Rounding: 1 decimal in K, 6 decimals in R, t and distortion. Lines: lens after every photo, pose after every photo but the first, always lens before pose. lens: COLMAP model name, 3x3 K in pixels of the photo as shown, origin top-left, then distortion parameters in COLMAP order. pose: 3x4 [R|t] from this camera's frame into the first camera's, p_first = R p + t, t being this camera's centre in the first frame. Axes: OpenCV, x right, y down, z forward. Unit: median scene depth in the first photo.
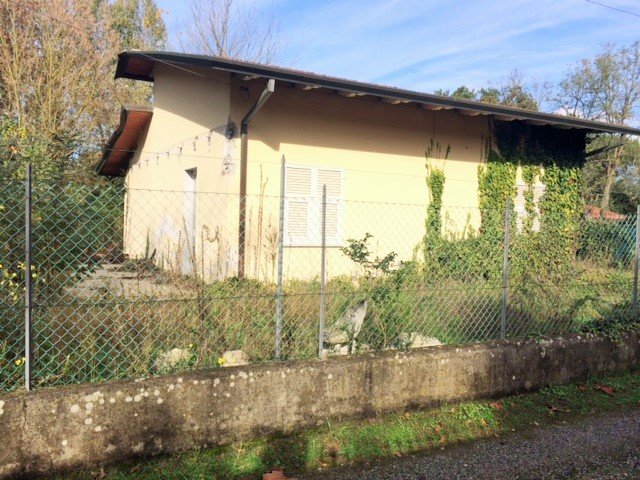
lens RADIAL K [[555.5, 0, 317.2], [0, 555.5, 241.4], [0, 0, 1]] dist [0.090945, -0.110724]
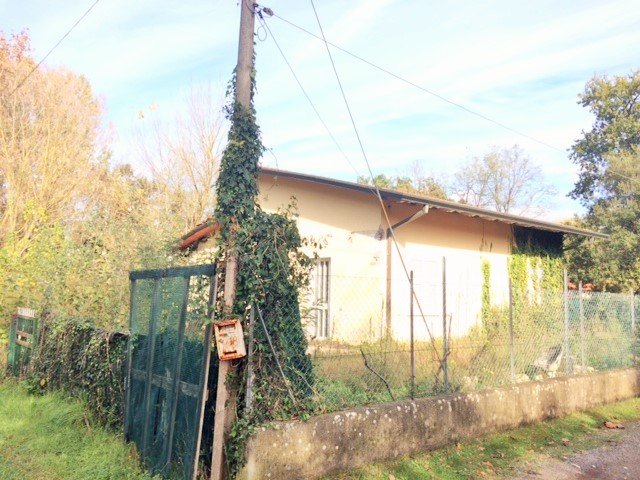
lens RADIAL K [[555.5, 0, 317.2], [0, 555.5, 241.4], [0, 0, 1]] dist [0.090945, -0.110724]
pose [[0.977490, 0.016082, 0.210370, -0.477765], [0.010088, 0.992388, -0.122737, -0.005251], [-0.210742, 0.122096, 0.969887, -0.275006]]
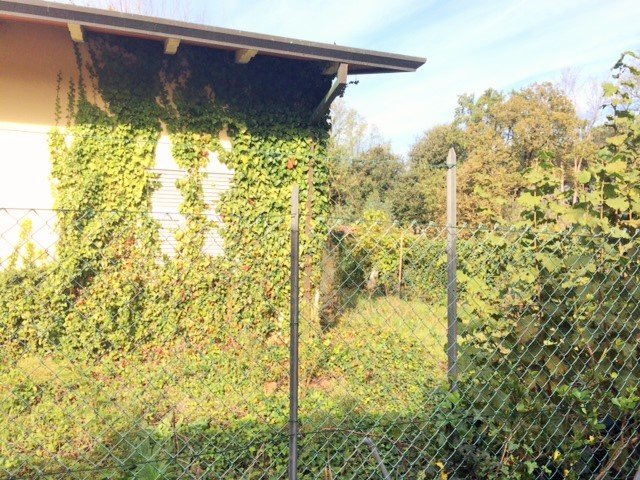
lens RADIAL K [[555.5, 0, 317.2], [0, 555.5, 241.4], [0, 0, 1]] dist [0.090945, -0.110724]
pose [[0.985119, -0.008174, -0.171678, 0.622109], [-0.000276, 0.998792, -0.049137, -0.005346], [0.171873, 0.048453, 0.983927, 0.525365]]
